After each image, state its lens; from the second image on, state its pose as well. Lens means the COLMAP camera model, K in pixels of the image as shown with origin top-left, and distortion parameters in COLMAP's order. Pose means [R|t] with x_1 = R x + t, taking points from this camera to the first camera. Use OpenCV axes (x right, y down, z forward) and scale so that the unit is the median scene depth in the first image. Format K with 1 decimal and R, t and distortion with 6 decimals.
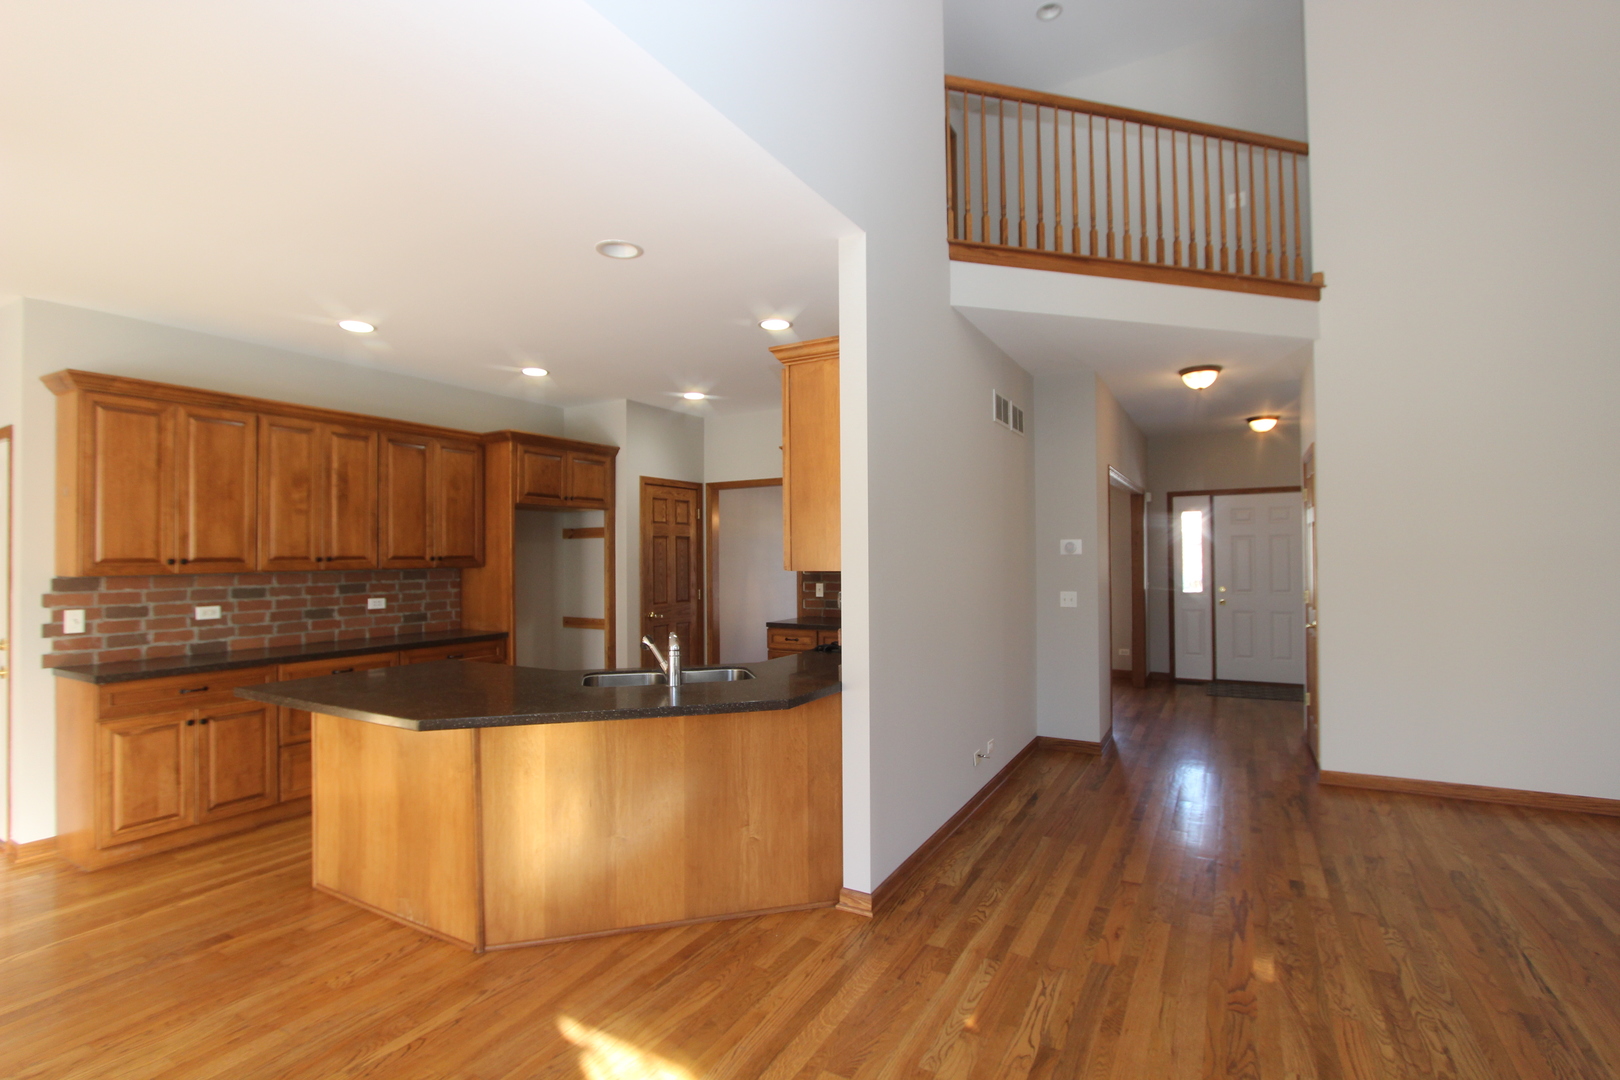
lens RADIAL K [[743.2, 0, 811.6], [0, 743.2, 548.1], [0, 0, 1]] dist [-0.025298, 0.004956]
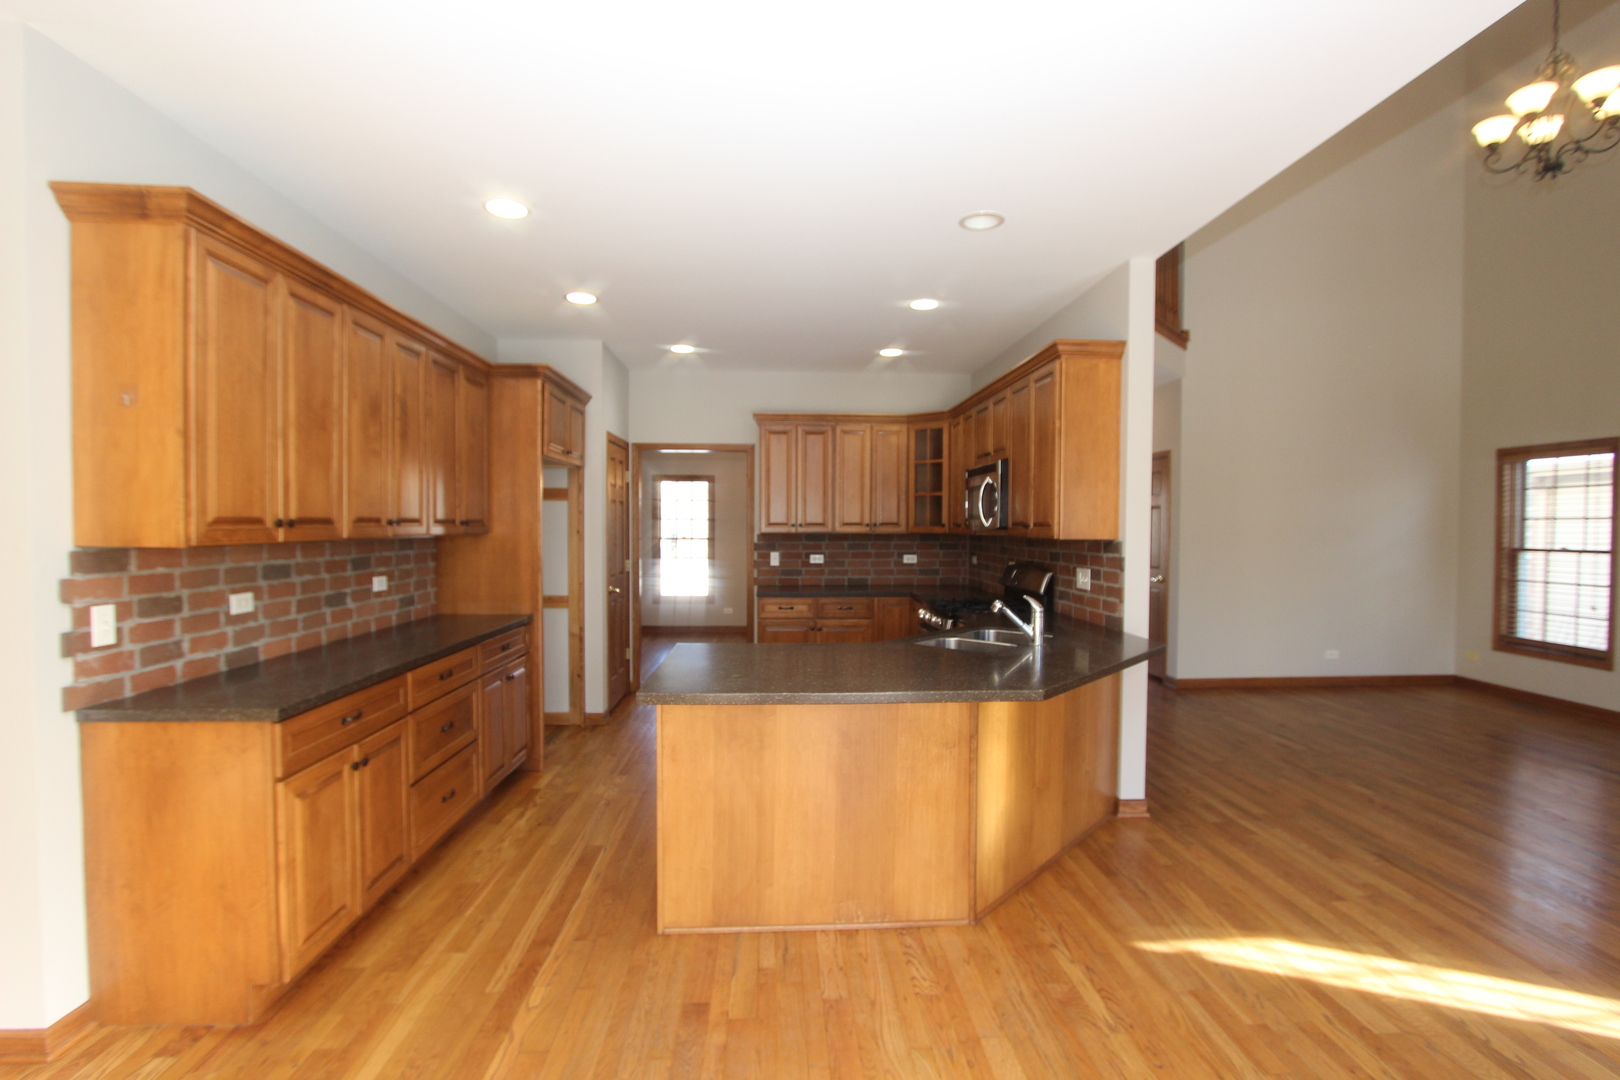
lens RADIAL K [[743.2, 0, 813.0], [0, 743.2, 548.7], [0, 0, 1]] dist [-0.025298, 0.004956]
pose [[0.842711, -0.004664, 0.538346, -0.834101], [-0.017490, 0.999198, 0.036034, 0.009470], [-0.538082, -0.039782, 0.841953, 0.213954]]
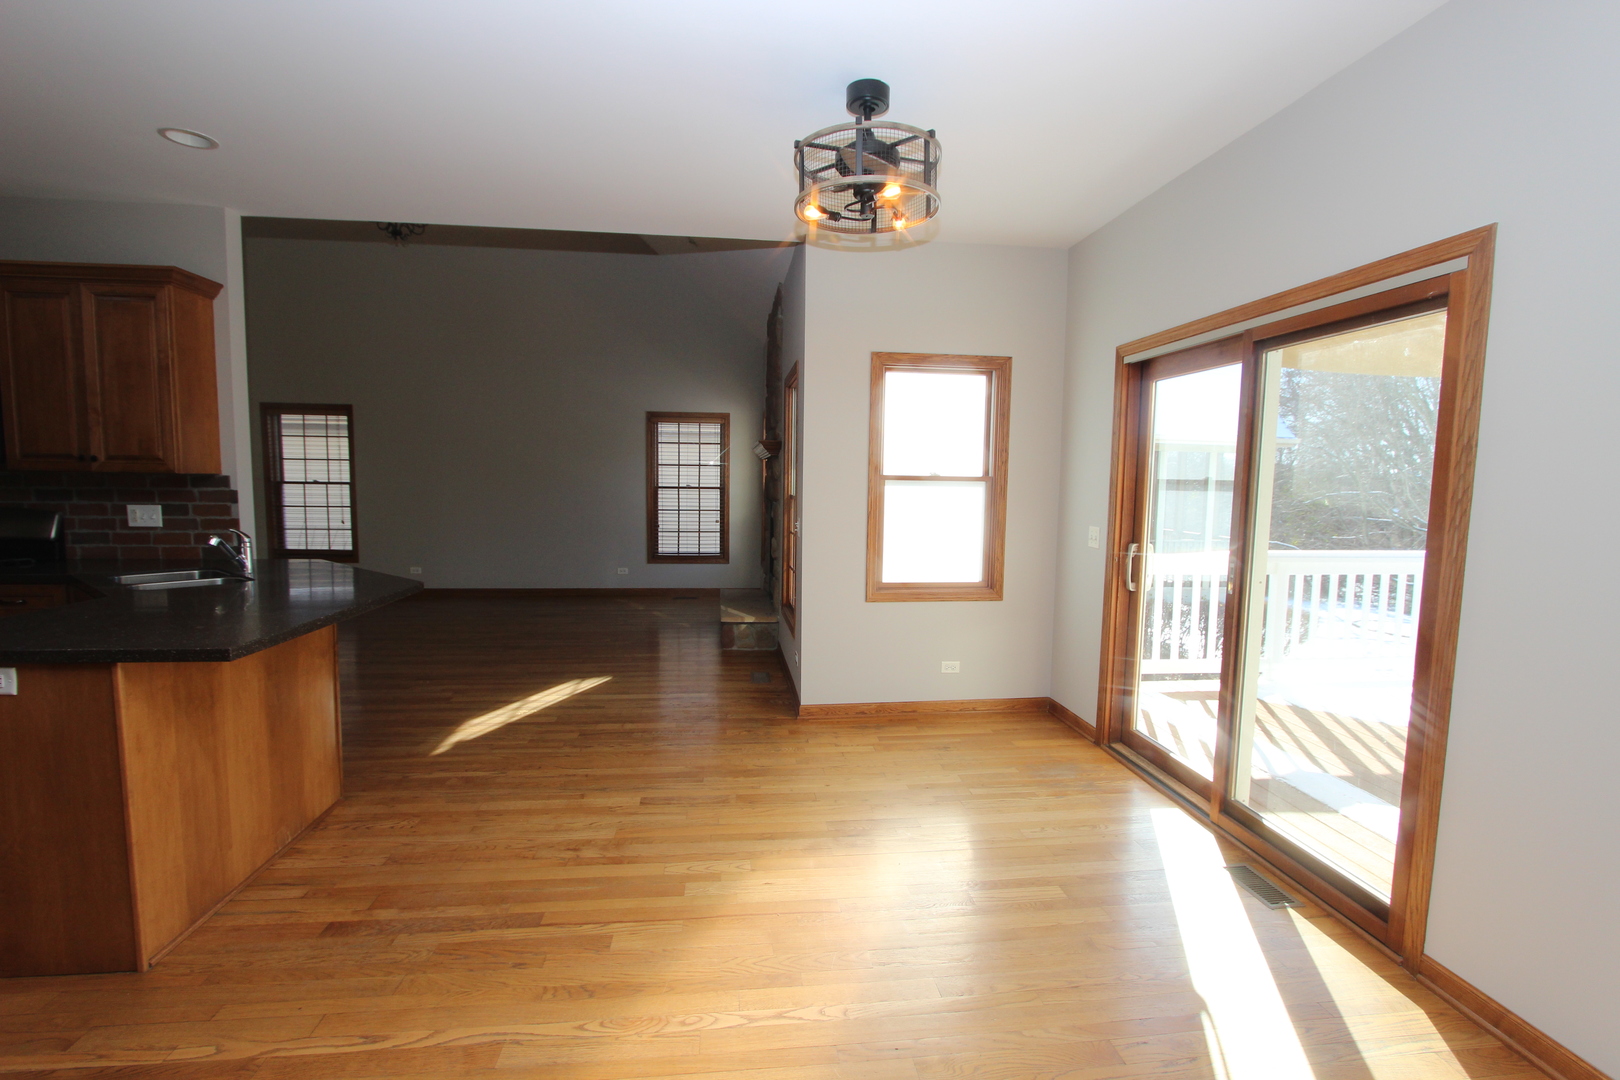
lens RADIAL K [[743.2, 0, 819.6], [0, 743.2, 543.9], [0, 0, 1]] dist [-0.025298, 0.004956]
pose [[-0.593575, -0.072369, 0.801518, -1.293214], [-0.021780, 0.997028, 0.073892, 0.029477], [-0.804484, 0.026403, -0.593387, 0.767347]]
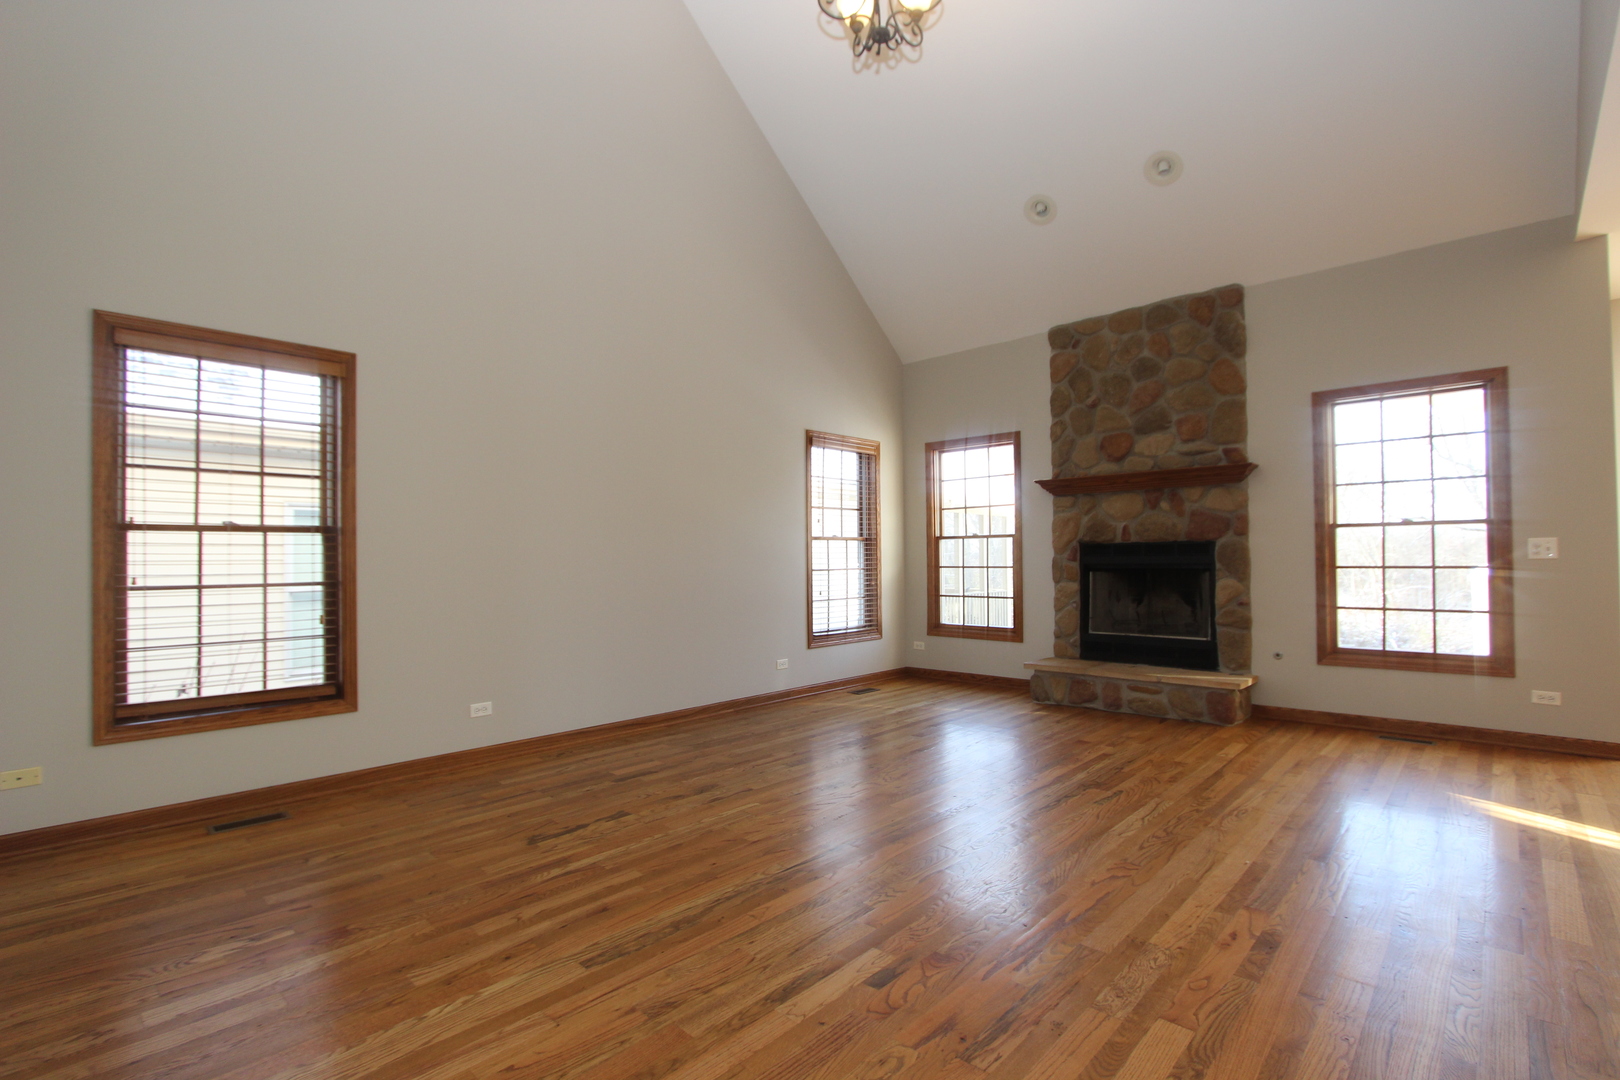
lens RADIAL K [[743.2, 0, 817.3], [0, 743.2, 542.9], [0, 0, 1]] dist [-0.025298, 0.004956]
pose [[-0.973096, 0.025755, 0.228955, 0.477127], [0.018494, 0.999257, -0.033803, 0.102501], [-0.229656, -0.028660, -0.972850, 1.355448]]
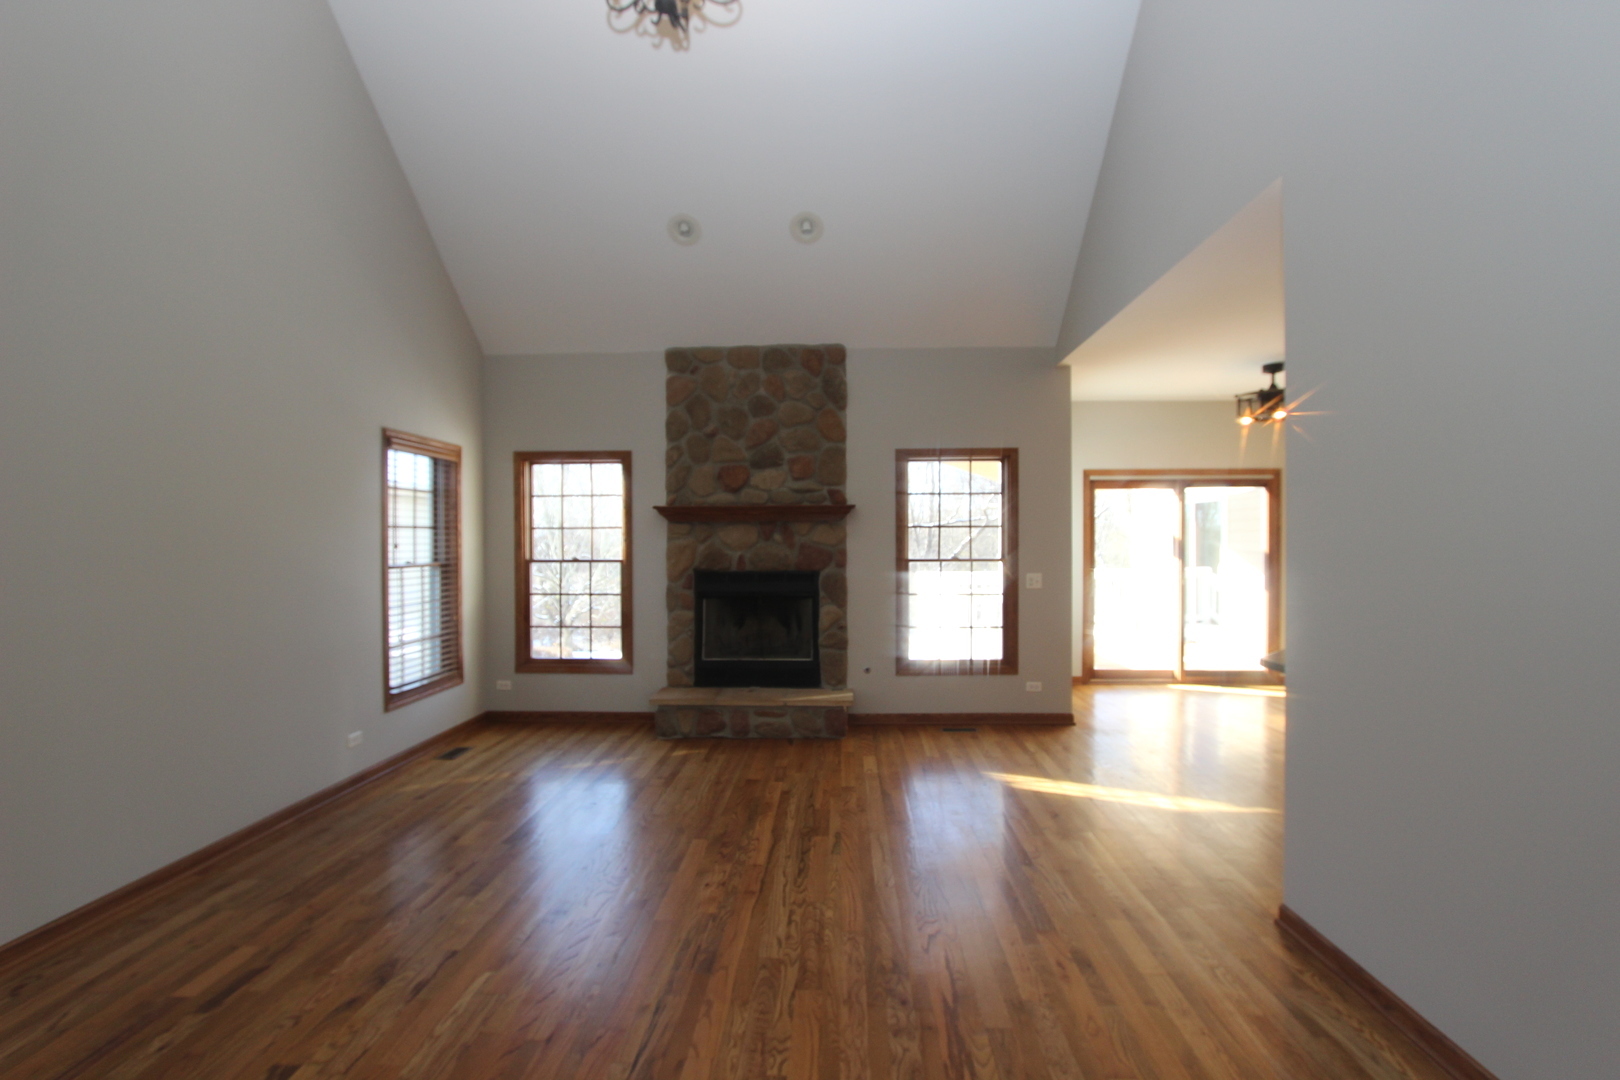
lens RADIAL K [[743.2, 0, 812.9], [0, 743.2, 541.6], [0, 0, 1]] dist [-0.025298, 0.004956]
pose [[-0.885786, 0.014399, -0.463870, 0.796228], [0.018005, 0.999832, -0.003345, 0.010007], [0.463744, -0.011315, -0.885897, 1.213995]]
